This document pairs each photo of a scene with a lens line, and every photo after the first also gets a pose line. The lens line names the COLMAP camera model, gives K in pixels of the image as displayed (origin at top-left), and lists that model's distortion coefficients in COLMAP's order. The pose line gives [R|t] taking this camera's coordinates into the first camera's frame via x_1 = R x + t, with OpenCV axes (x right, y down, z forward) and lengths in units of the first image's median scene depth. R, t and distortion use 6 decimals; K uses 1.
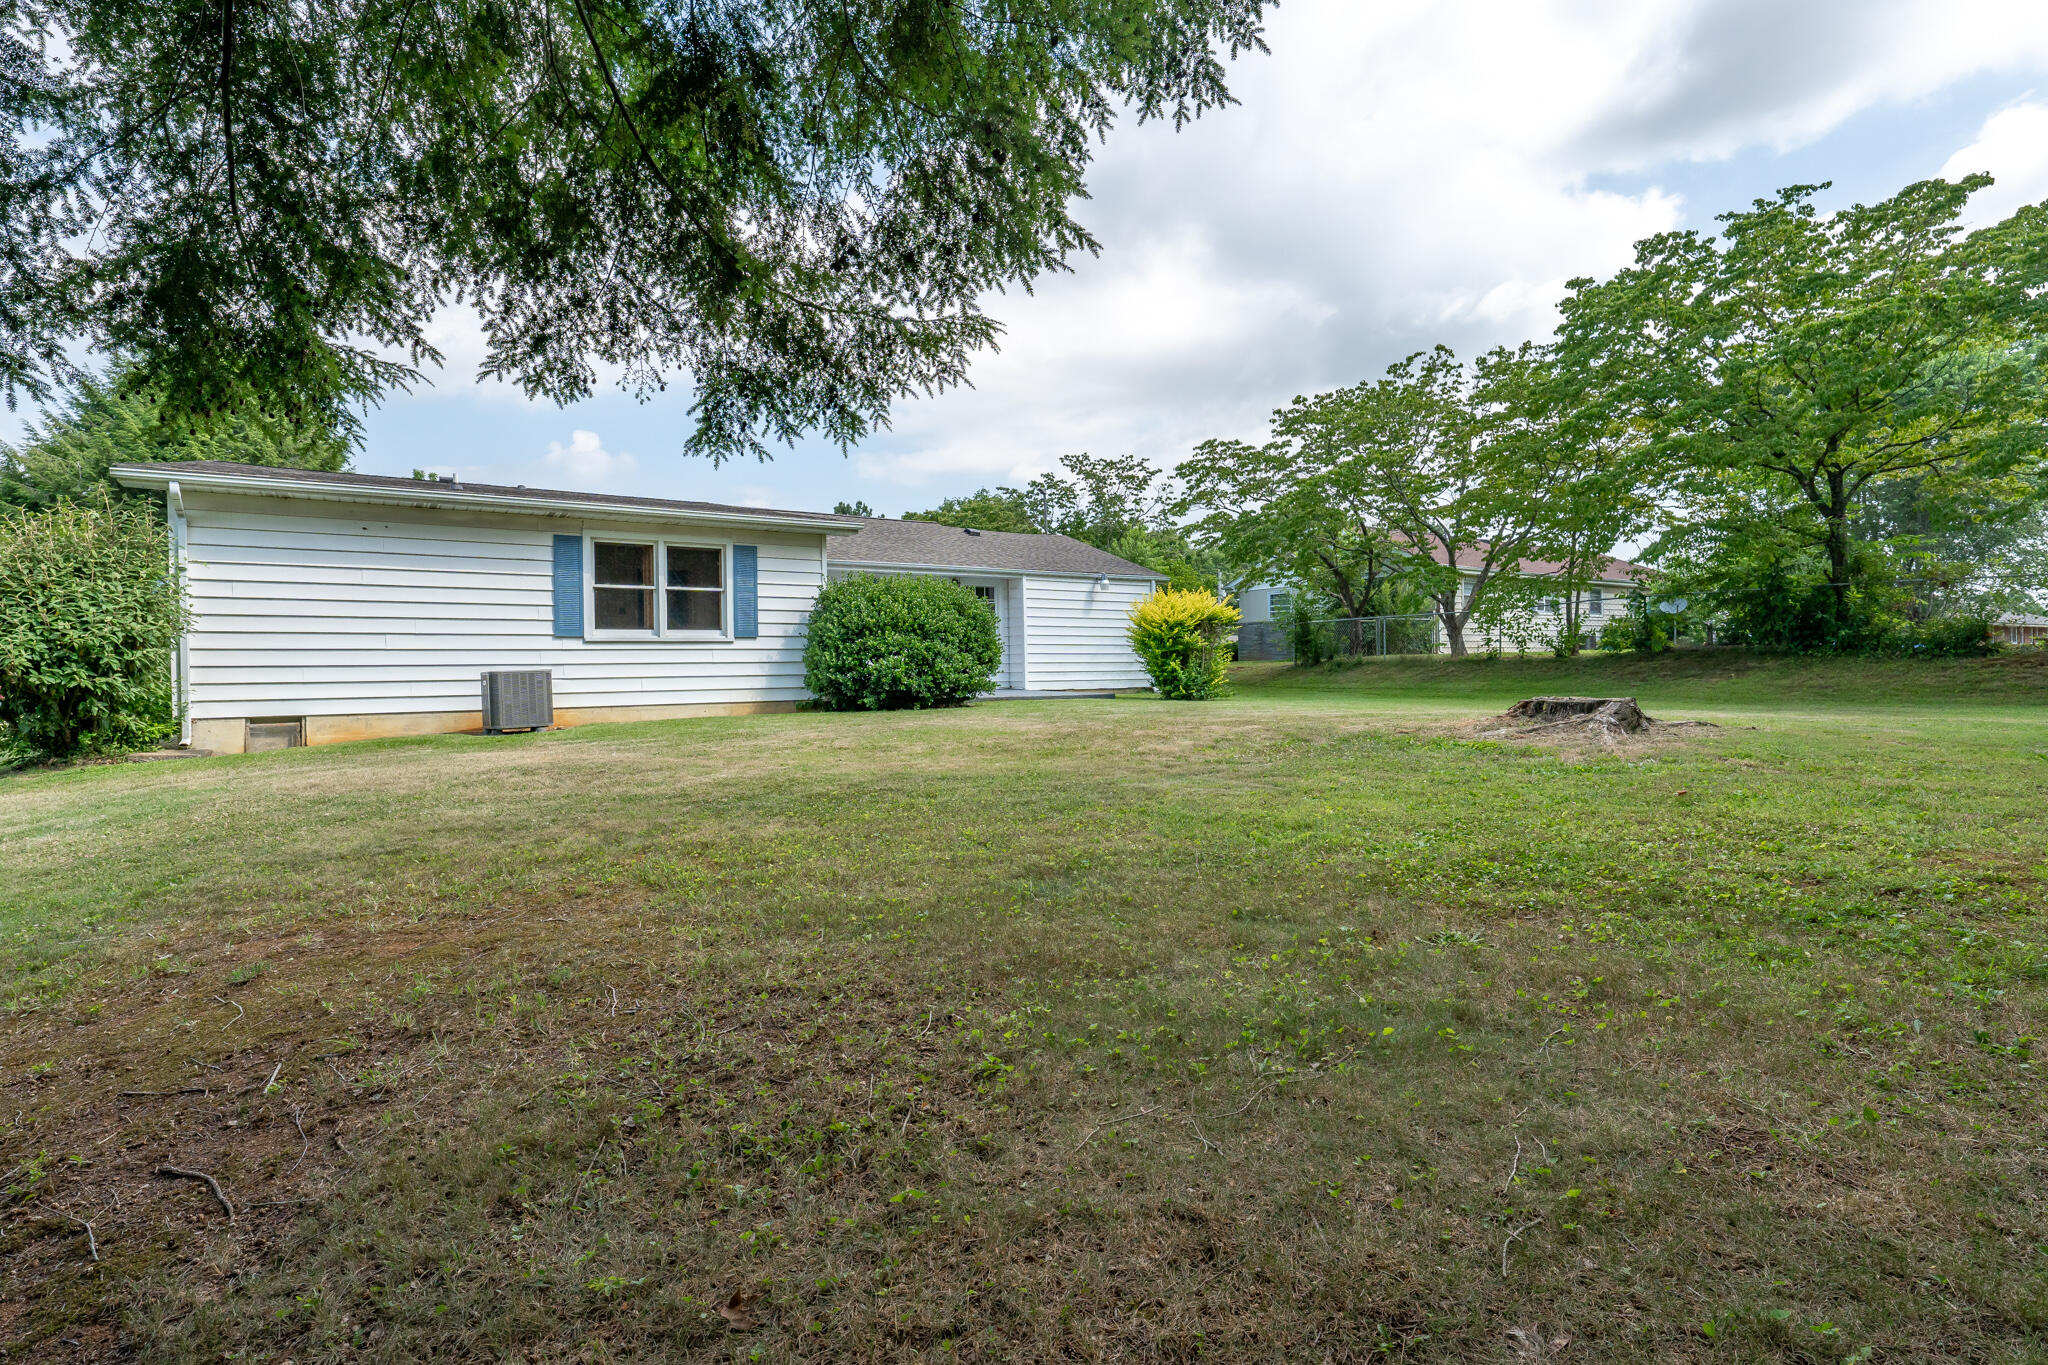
lens RADIAL K [[1009.7, 0, 1023.5], [0, 1009.7, 681.6], [0, 0, 1]] dist [-0.004199, 0.000321]
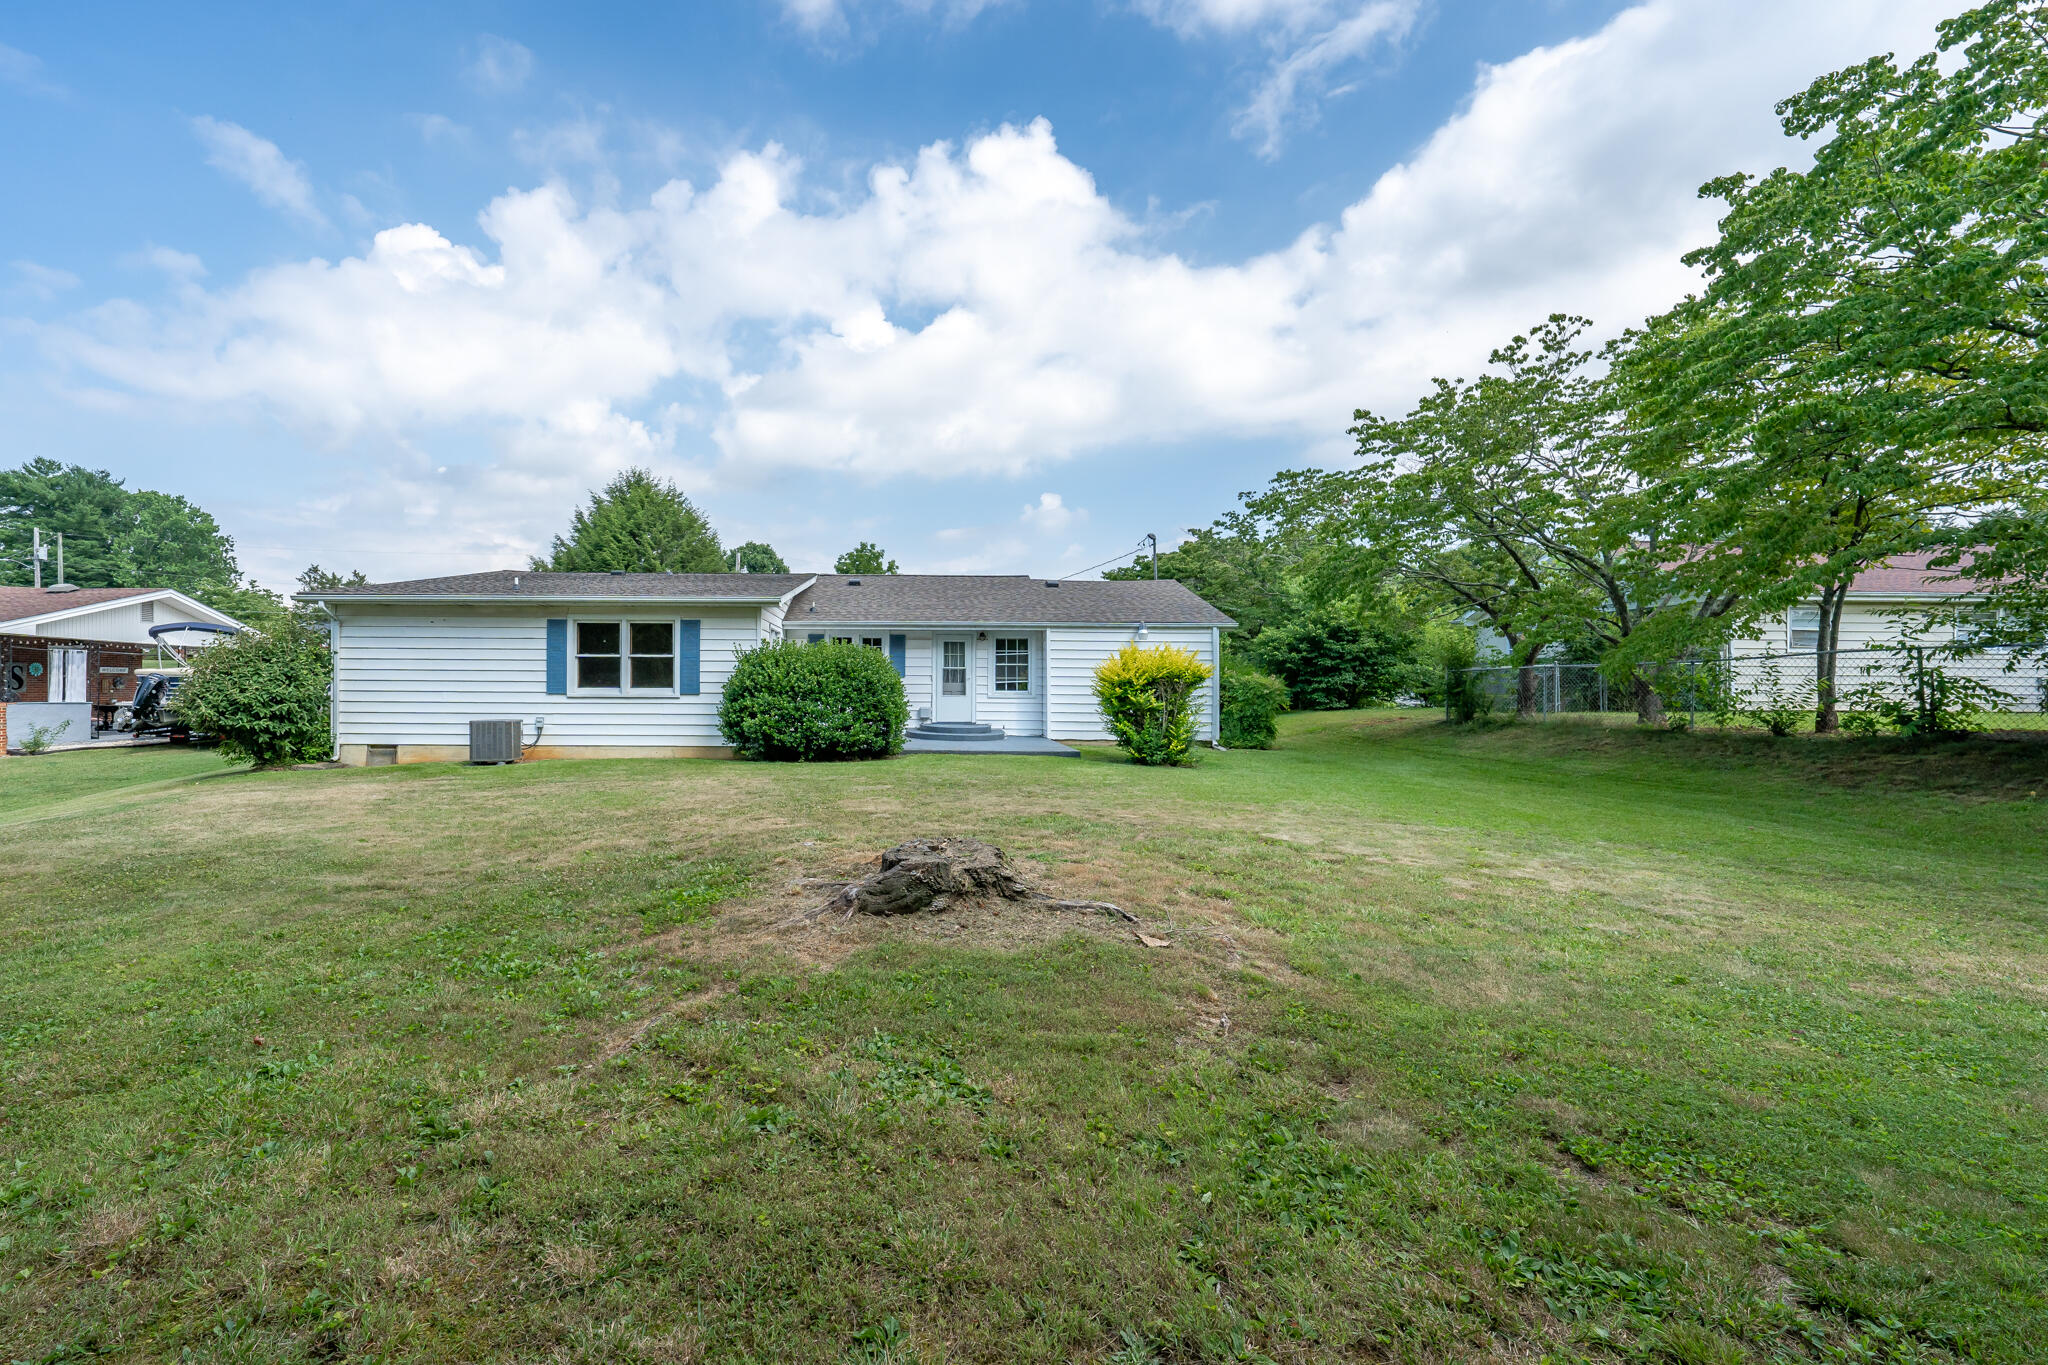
lens RADIAL K [[837.4, 0, 1032.8], [0, 837.4, 675.2], [0, 0, 1]] dist [-0.018213, -0.000627]
pose [[0.826913, 0.022295, -0.561888, 0.669143], [-0.024348, 0.999696, 0.003835, -0.083768], [0.561802, 0.010509, 0.827205, 0.401560]]
